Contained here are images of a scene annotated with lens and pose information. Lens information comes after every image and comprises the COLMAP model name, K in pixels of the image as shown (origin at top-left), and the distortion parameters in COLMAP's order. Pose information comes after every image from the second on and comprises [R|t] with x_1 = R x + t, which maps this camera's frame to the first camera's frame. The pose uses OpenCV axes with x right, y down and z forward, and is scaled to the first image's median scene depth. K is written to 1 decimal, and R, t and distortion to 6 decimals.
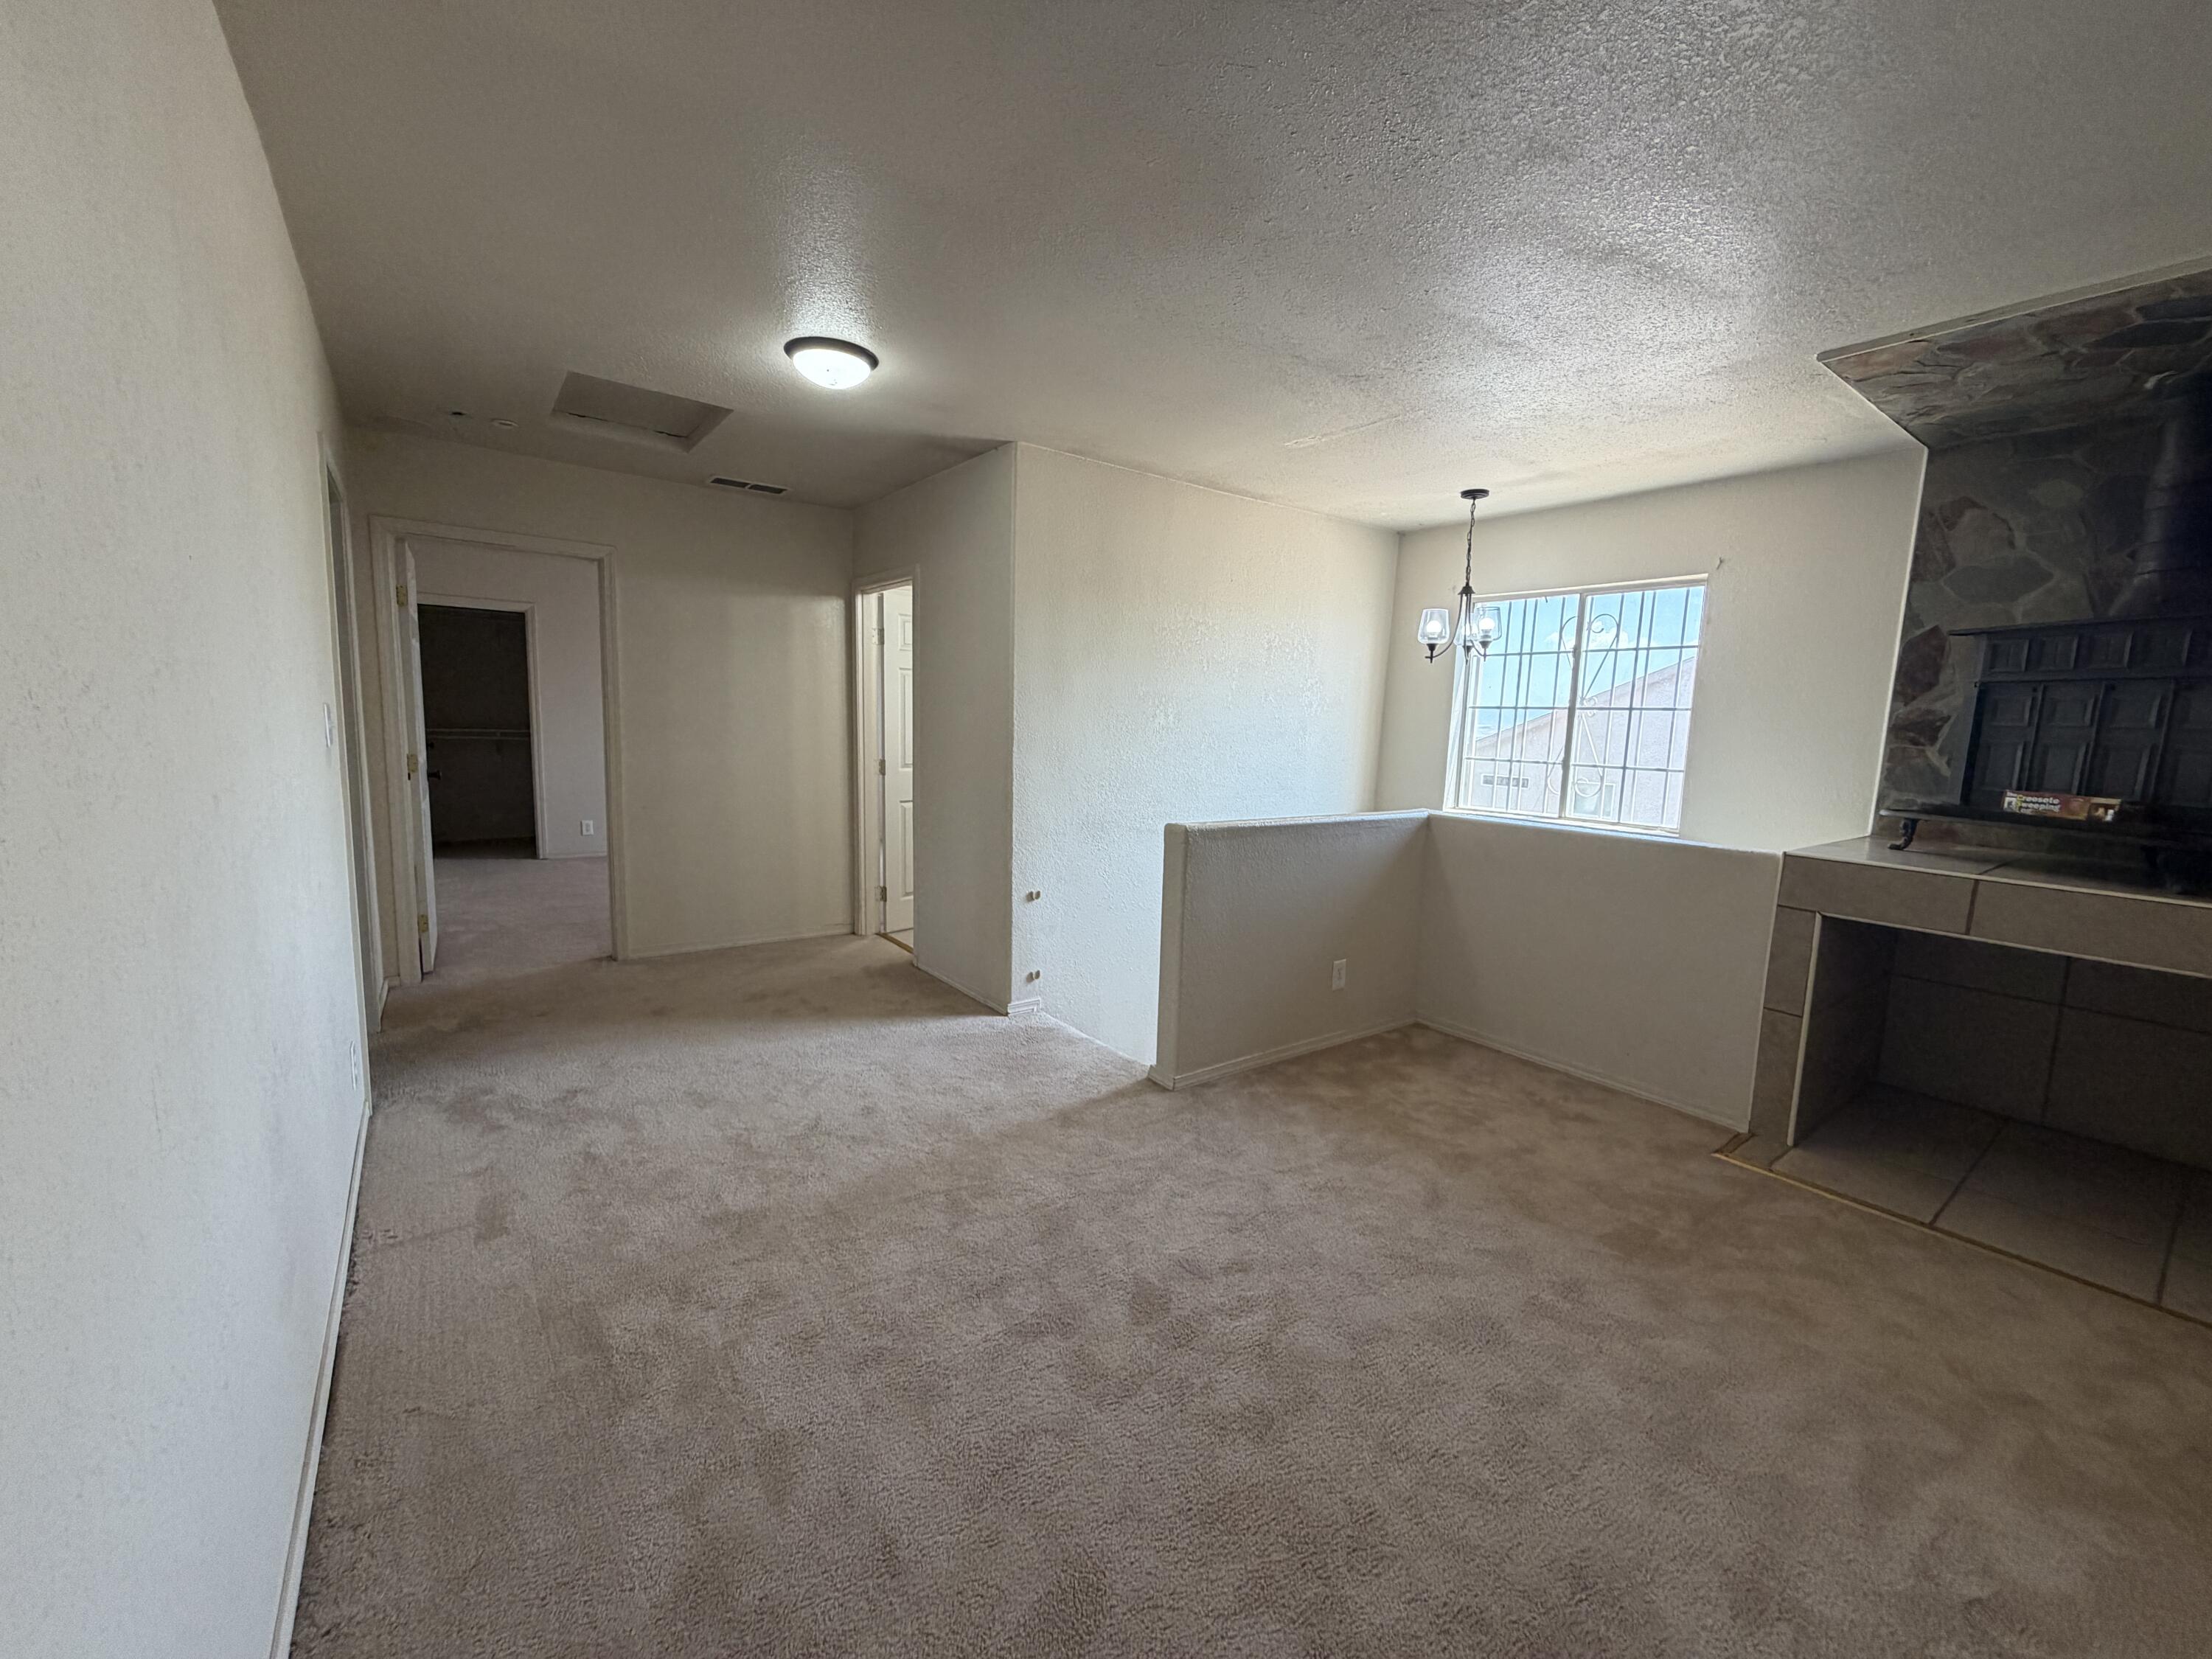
lens RADIAL K [[894.9, 0, 1103.2], [0, 894.9, 846.1], [0, 0, 1]] dist [-0.000475, 0.000588]
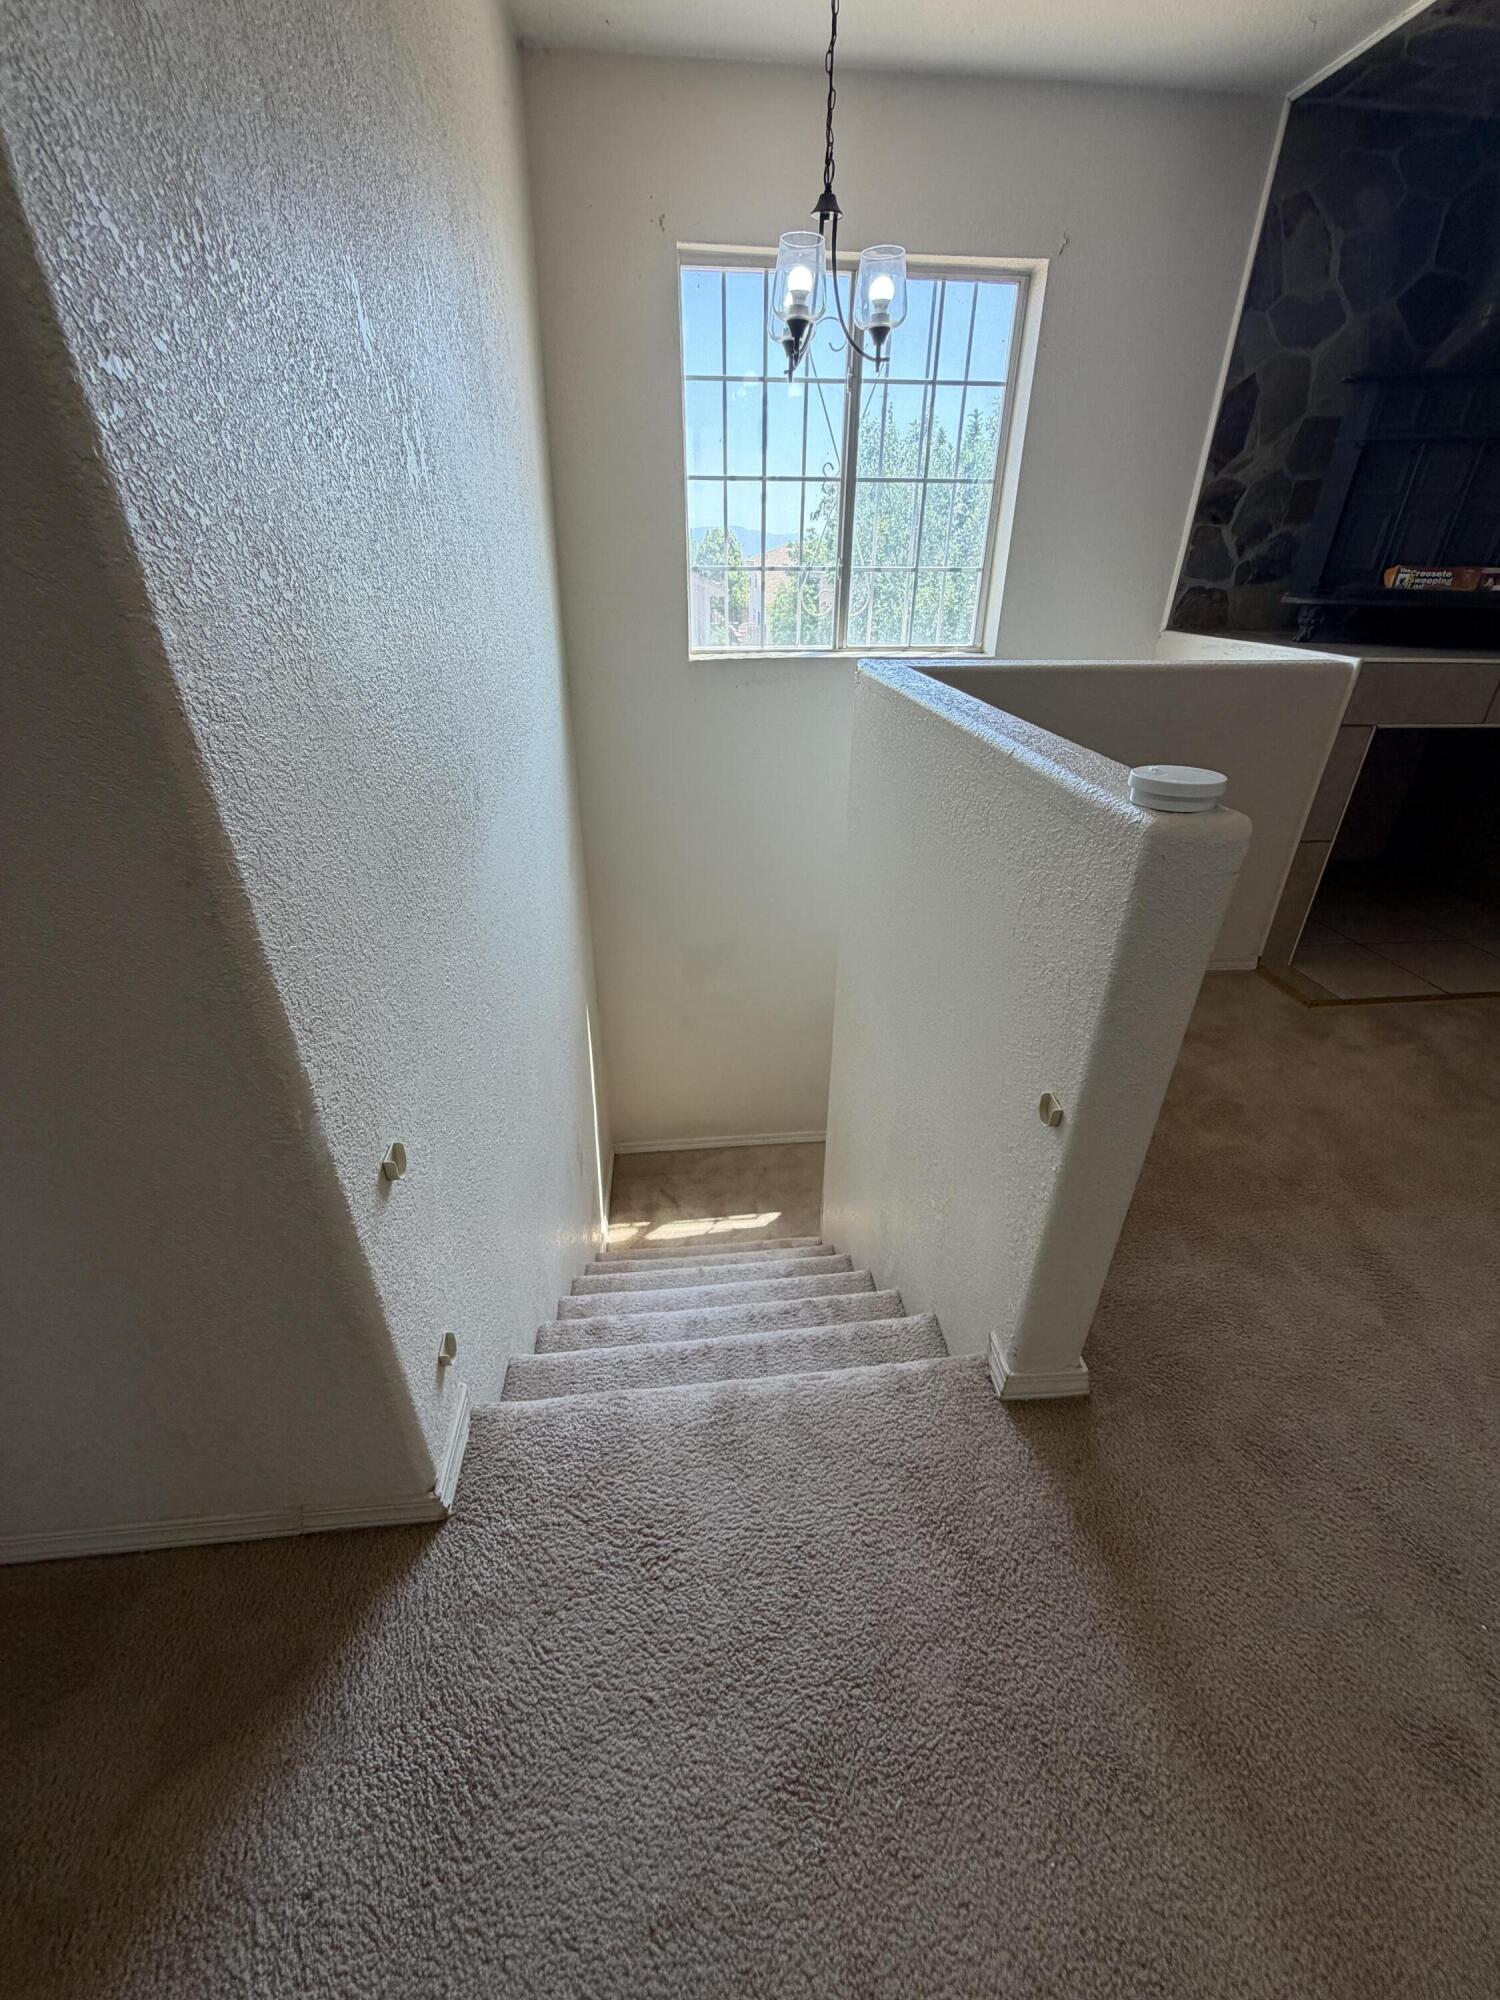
lens RADIAL K [[809.1, 0, 743.0], [0, 809.1, 996.0], [0, 0, 1]] dist [-0.000475, 0.000588]
pose [[0.512222, -0.435645, 0.740164, -0.223042], [0.133019, 0.891647, 0.432750, -0.105842], [-0.848489, -0.123208, 0.514670, 0.939152]]
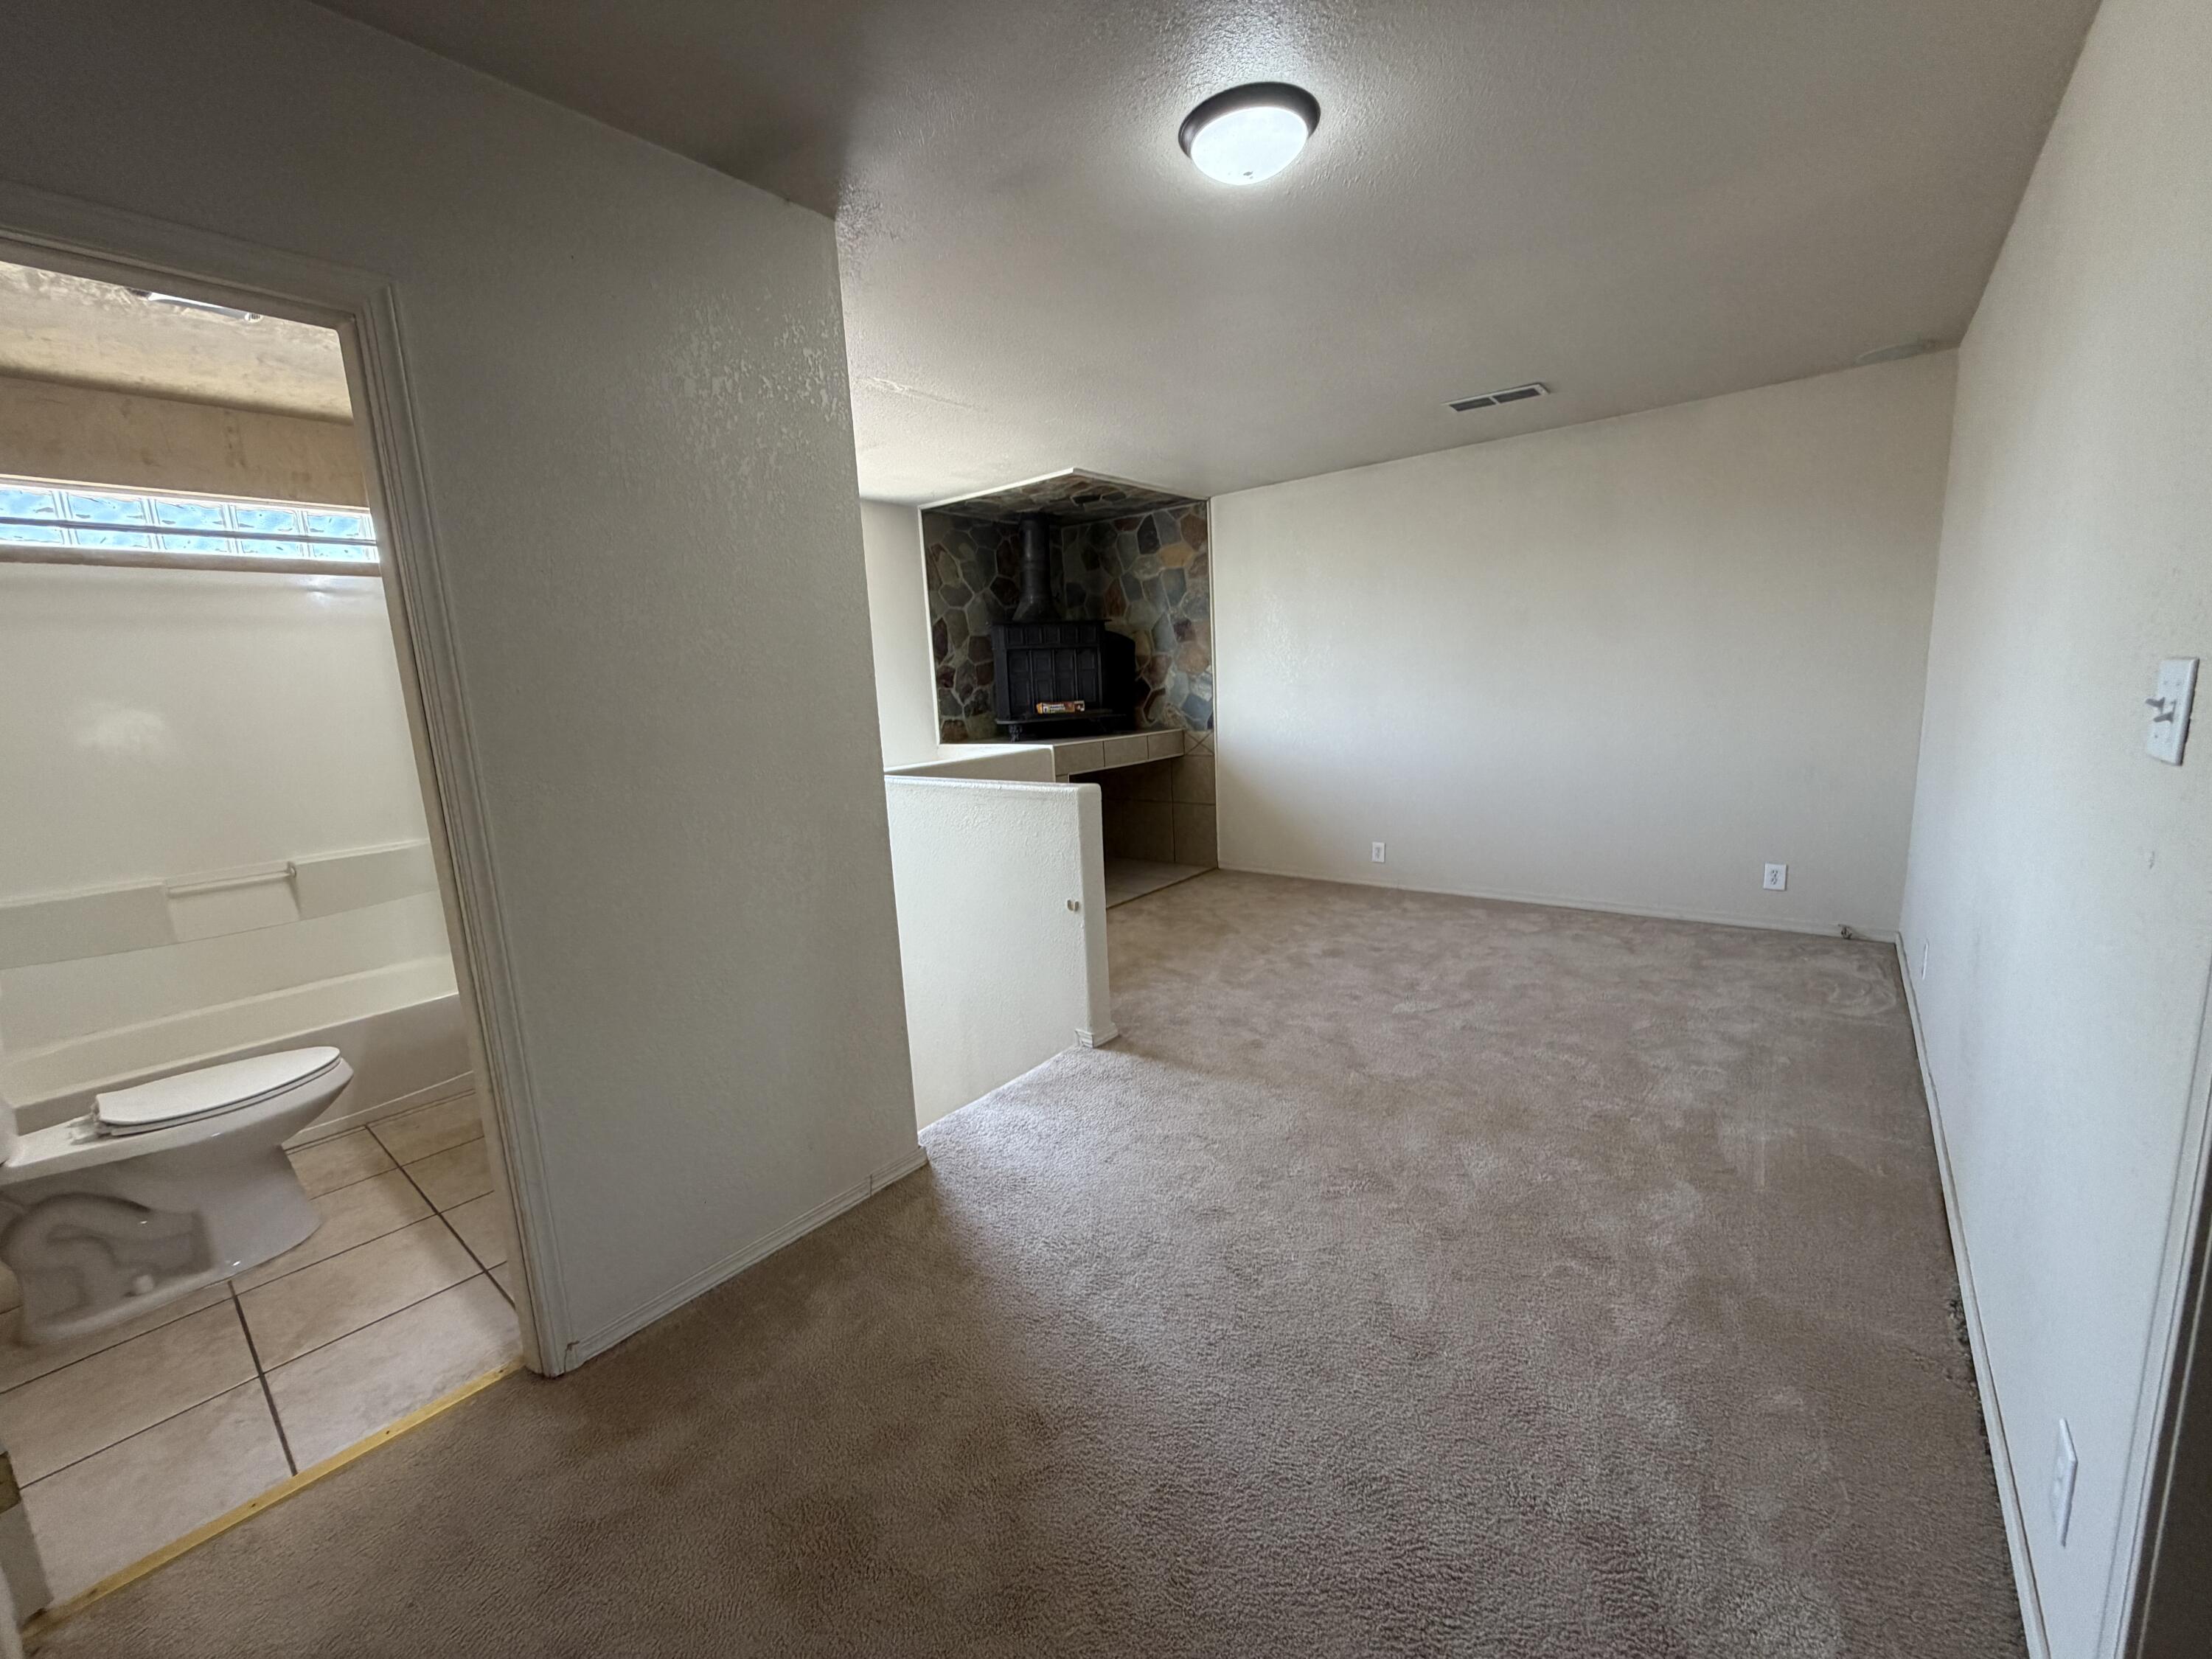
lens RADIAL K [[894.9, 0, 1108.5], [0, 894.9, 831.8], [0, 0, 1]] dist [-0.000475, 0.000588]
pose [[-0.249668, -0.187228, 0.950059, -0.854166], [0.184802, 0.953884, 0.236547, -0.200892], [-0.950534, 0.234631, -0.203554, 1.142011]]
